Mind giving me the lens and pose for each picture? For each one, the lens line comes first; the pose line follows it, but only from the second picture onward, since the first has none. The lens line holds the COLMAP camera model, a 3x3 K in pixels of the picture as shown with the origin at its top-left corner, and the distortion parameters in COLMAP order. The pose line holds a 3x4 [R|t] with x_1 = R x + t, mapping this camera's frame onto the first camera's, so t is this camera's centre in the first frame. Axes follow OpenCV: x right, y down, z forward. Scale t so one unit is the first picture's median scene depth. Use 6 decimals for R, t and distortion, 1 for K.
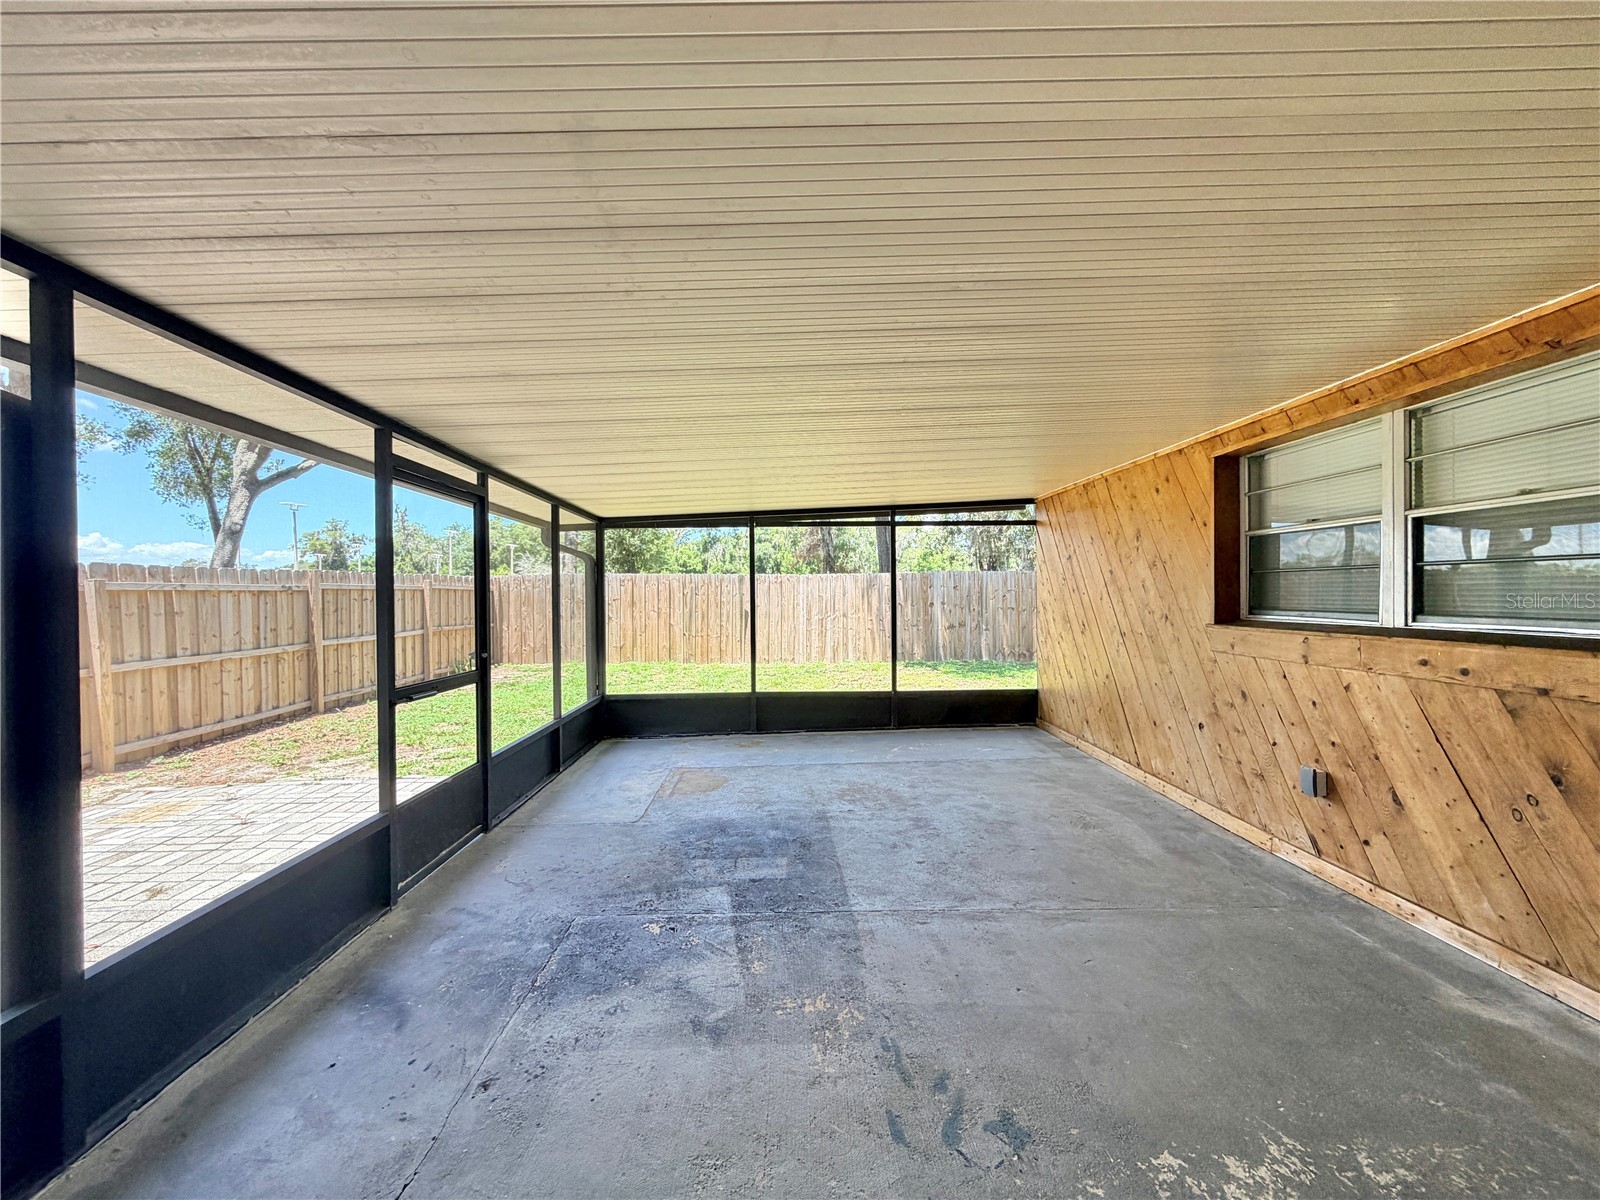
lens RADIAL K [[638.3, 0, 790.7], [0, 638.3, 605.1], [0, 0, 1]] dist [0.000277, -0.000401]
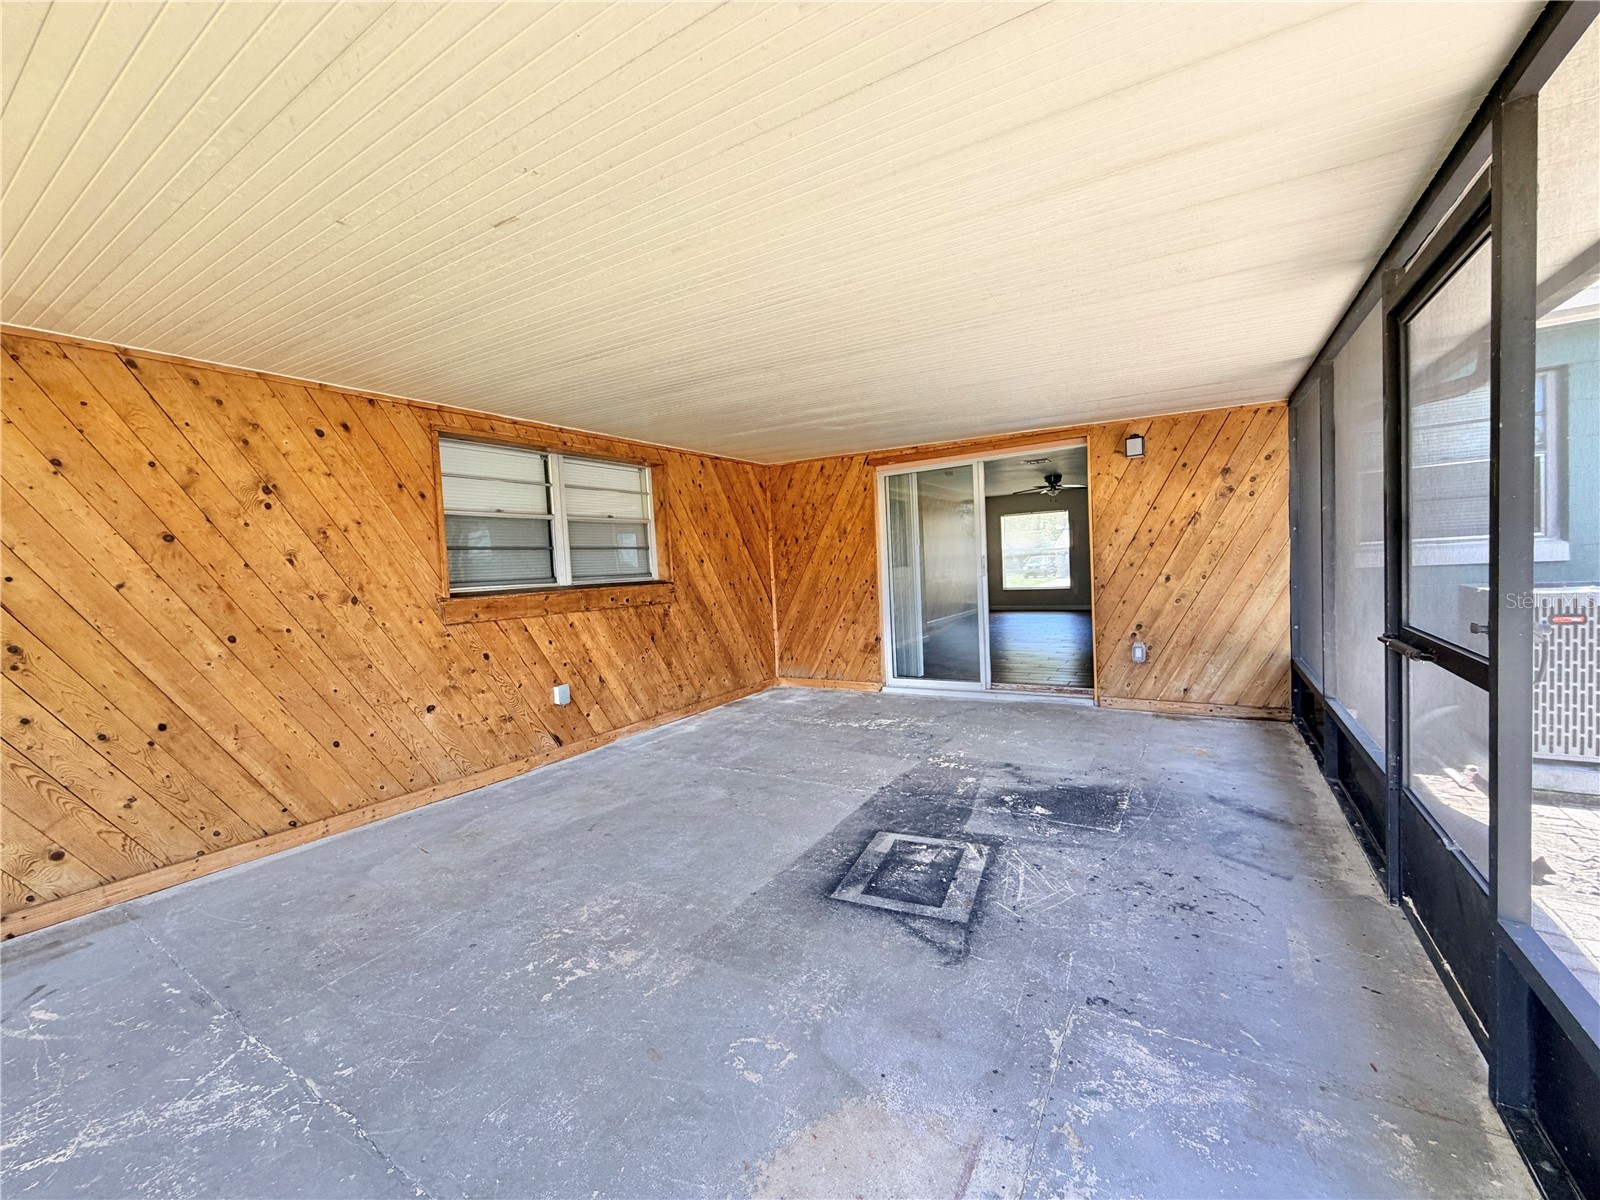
lens RADIAL K [[638.3, 0, 799.4], [0, 638.3, 592.7], [0, 0, 1]] dist [0.000277, -0.000401]
pose [[-0.834744, 0.029387, 0.549854, -0.359156], [0.067524, 0.996501, 0.049250, 0.009692], [-0.546483, 0.078240, -0.833808, 1.570189]]
